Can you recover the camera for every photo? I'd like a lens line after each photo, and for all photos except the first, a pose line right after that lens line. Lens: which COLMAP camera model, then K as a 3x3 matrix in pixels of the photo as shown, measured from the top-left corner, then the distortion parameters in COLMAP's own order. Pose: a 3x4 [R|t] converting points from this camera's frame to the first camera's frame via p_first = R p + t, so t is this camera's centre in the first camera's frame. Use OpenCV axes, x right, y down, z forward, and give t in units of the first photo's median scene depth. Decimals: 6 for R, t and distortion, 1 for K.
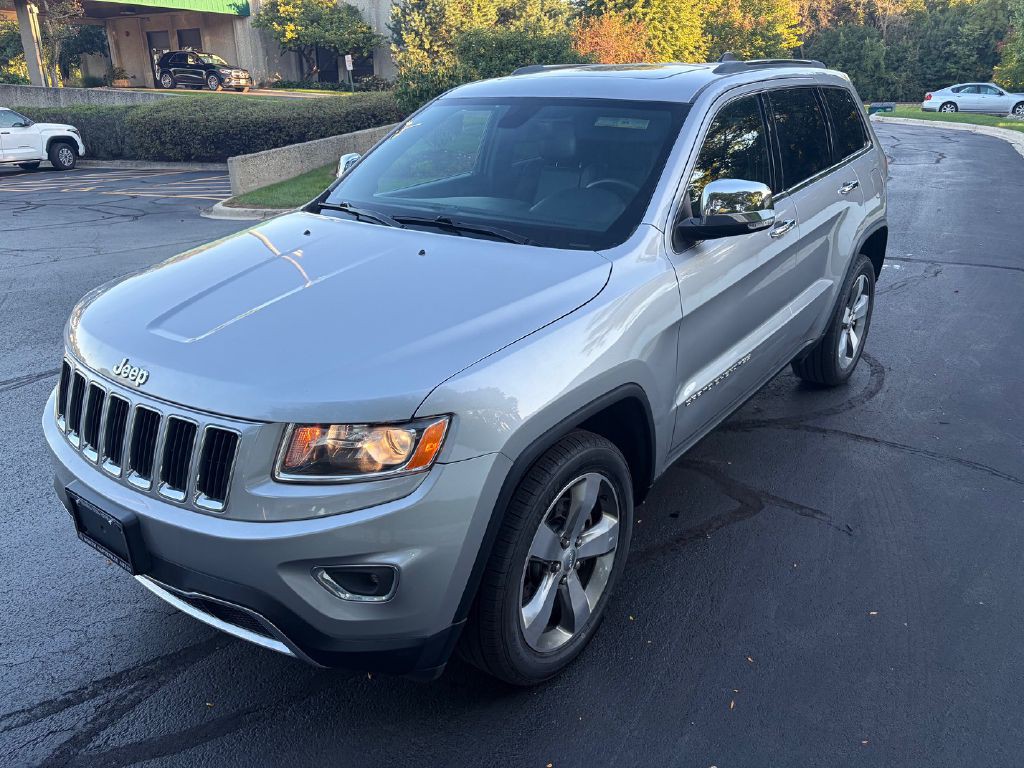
lens RADIAL K [[801.5, 0, 507.4], [0, 801.5, 386.5], [0, 0, 1]] dist [0.070663, -0.085059]
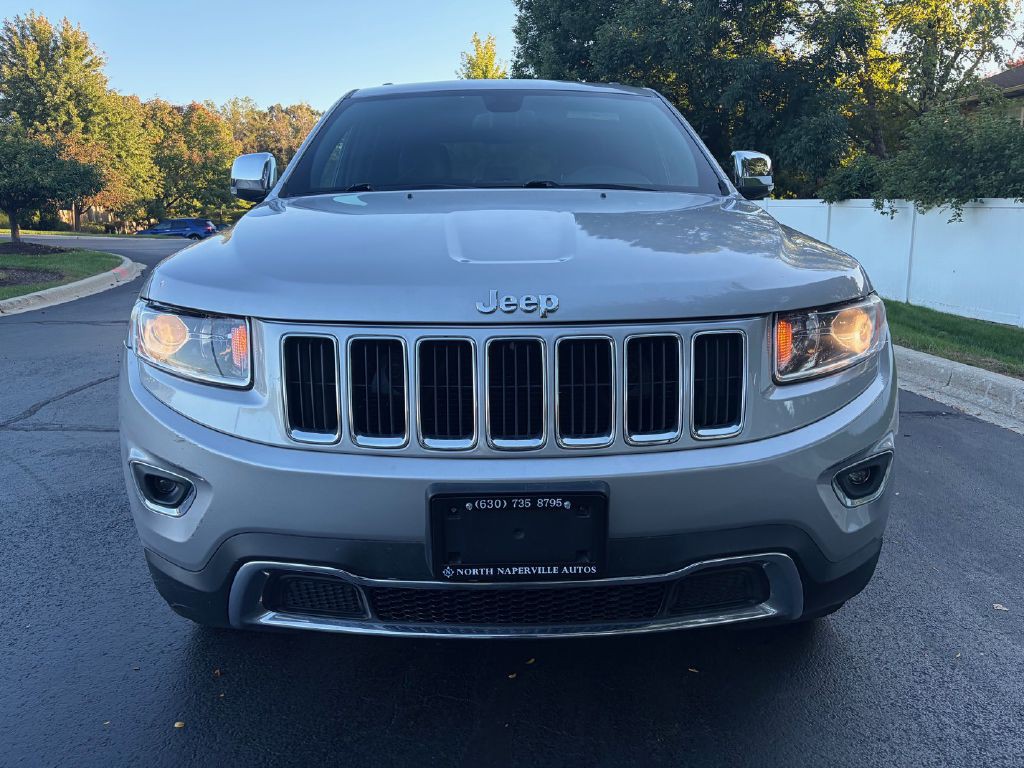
lens RADIAL K [[801.7, 0, 511.7], [0, 801.7, 388.5], [0, 0, 1]] dist [0.069690, -0.084253]
pose [[0.790459, -0.122635, 0.600113, -0.577018], [0.214655, 0.973081, -0.083887, 0.094603], [-0.573671, 0.195127, 0.795505, 0.298767]]
